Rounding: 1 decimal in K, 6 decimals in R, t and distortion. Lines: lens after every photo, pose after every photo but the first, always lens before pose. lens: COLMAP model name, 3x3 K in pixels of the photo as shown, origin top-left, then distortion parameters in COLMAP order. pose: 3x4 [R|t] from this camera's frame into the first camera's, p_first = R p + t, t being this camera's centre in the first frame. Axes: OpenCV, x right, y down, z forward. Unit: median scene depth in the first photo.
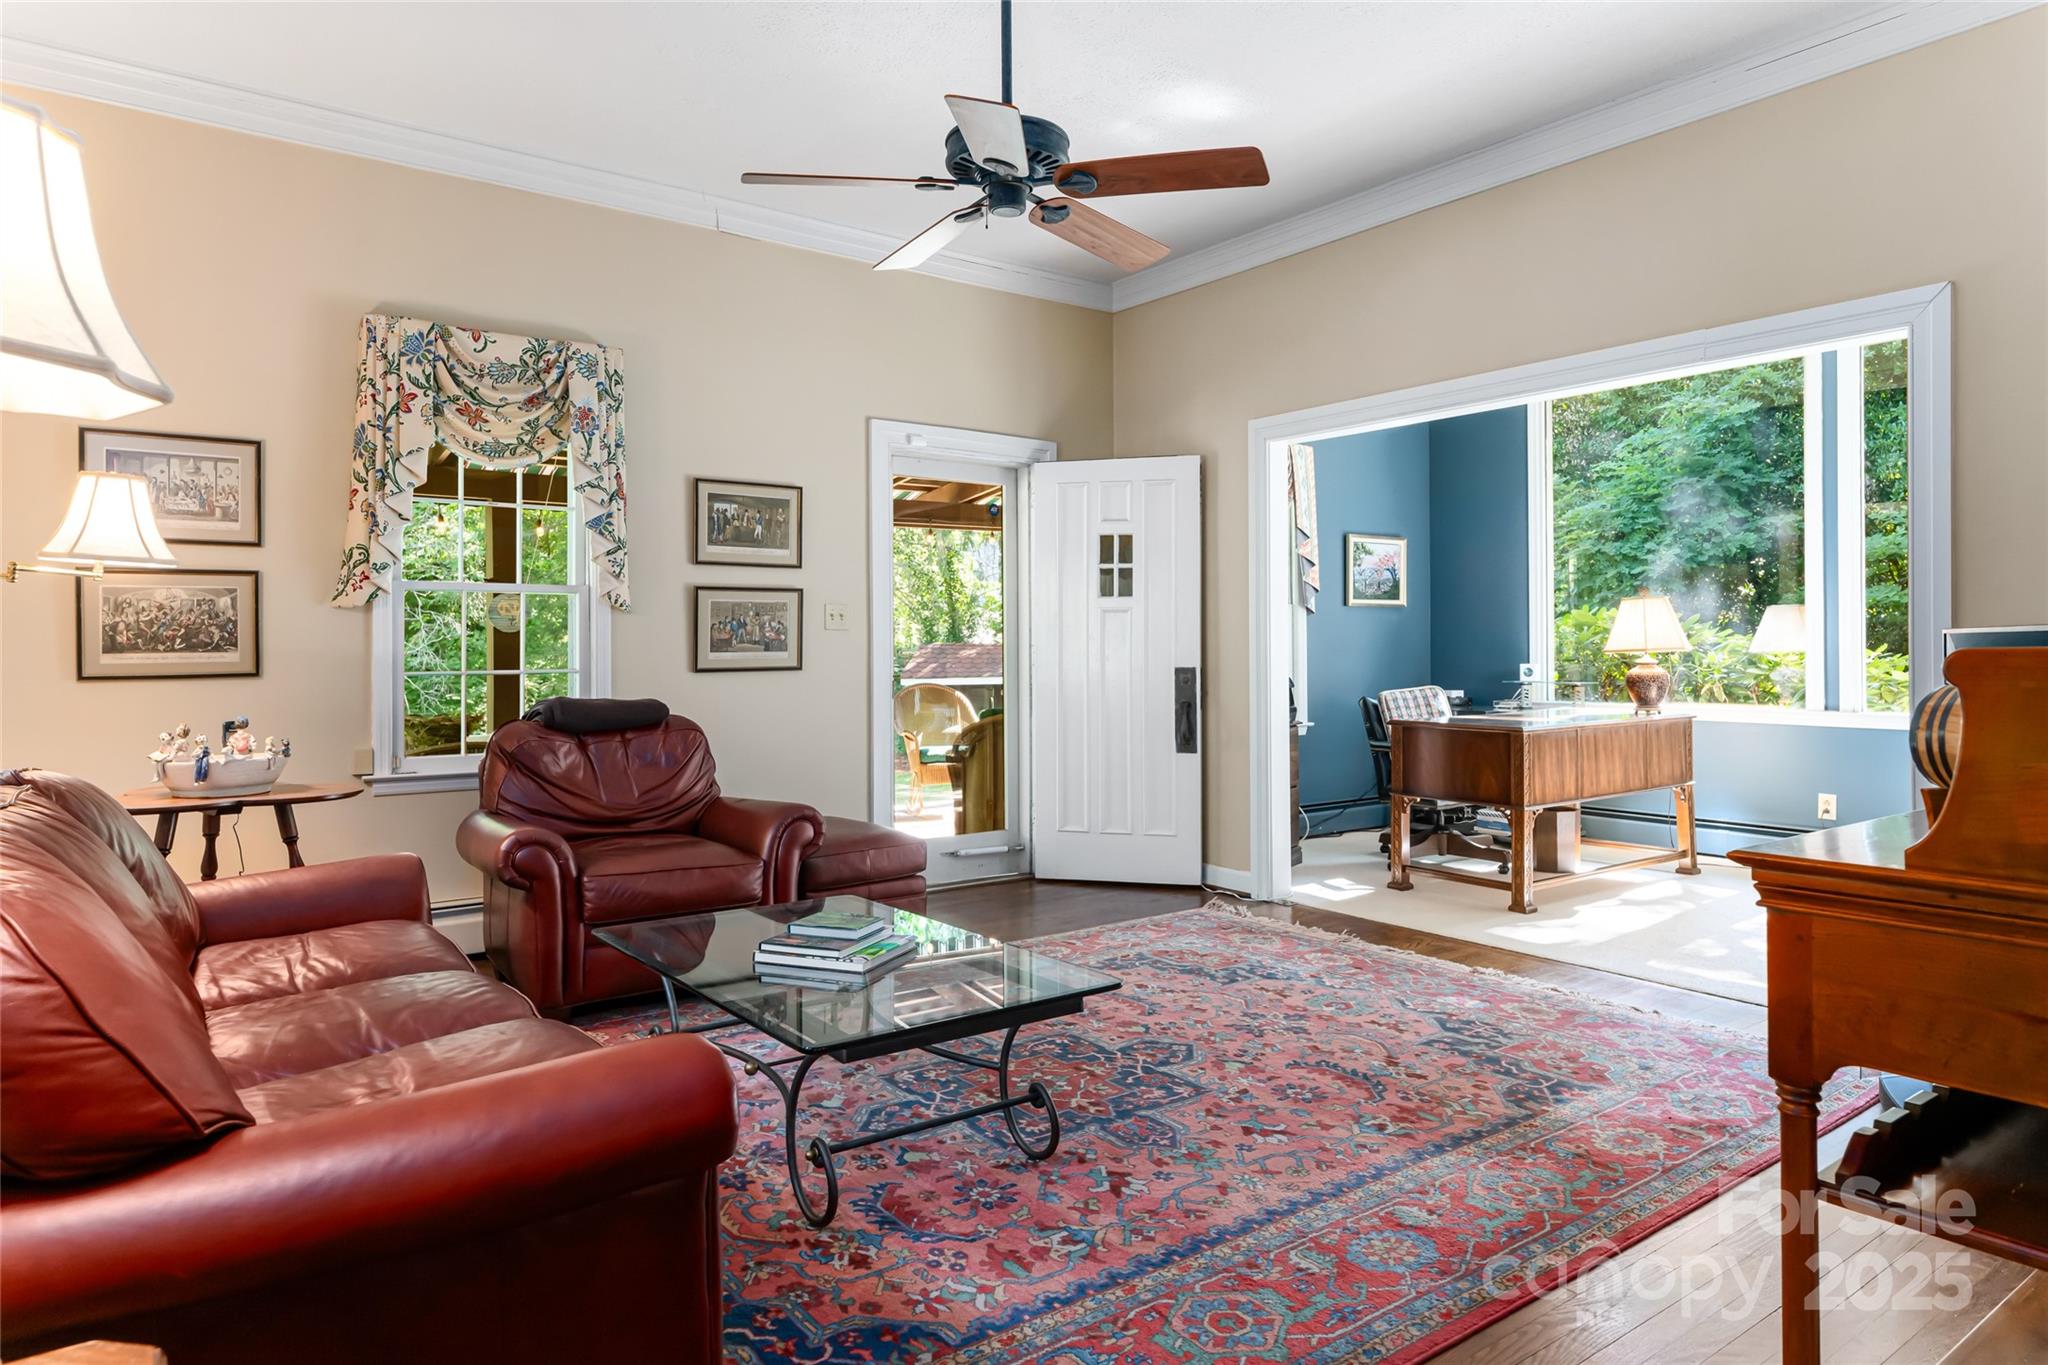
lens RADIAL K [[1234.4, 0, 1025.3], [0, 1234.4, 649.3], [0, 0, 1]] dist [-0.000639, -0.000195]
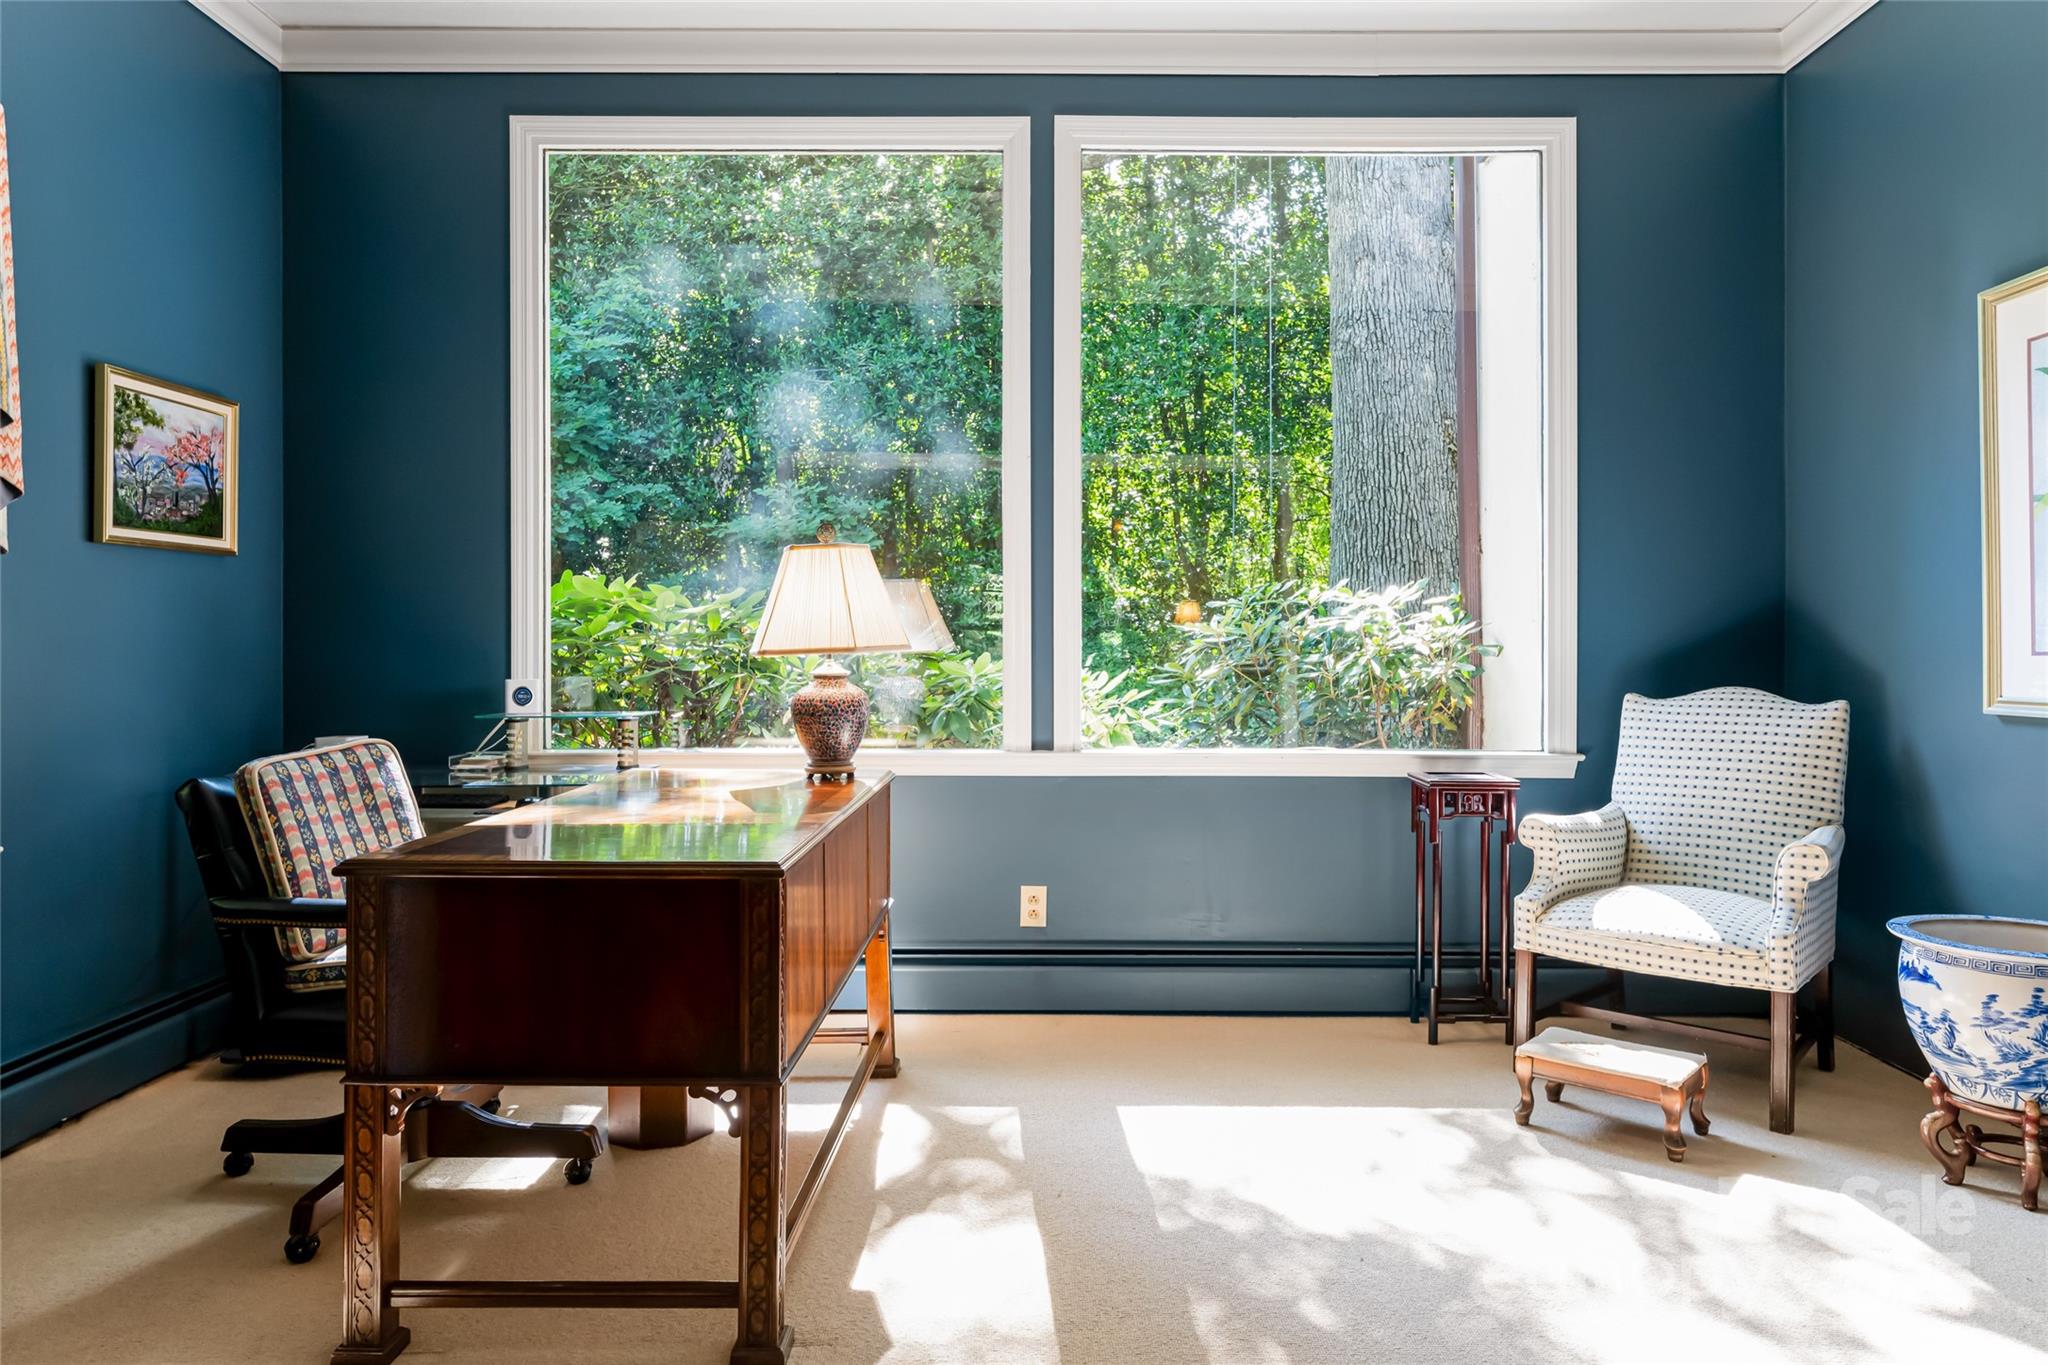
lens RADIAL K [[1366.6, 0, 1028.5], [0, 1366.6, 648.8], [0, 0, 1]] dist [-0.003152, -0.002382]
pose [[0.600346, 0.001228, 0.799739, 0.088495], [-0.001101, 0.999999, -0.000710, -0.000056], [-0.799739, -0.000454, 0.600347, 0.498417]]
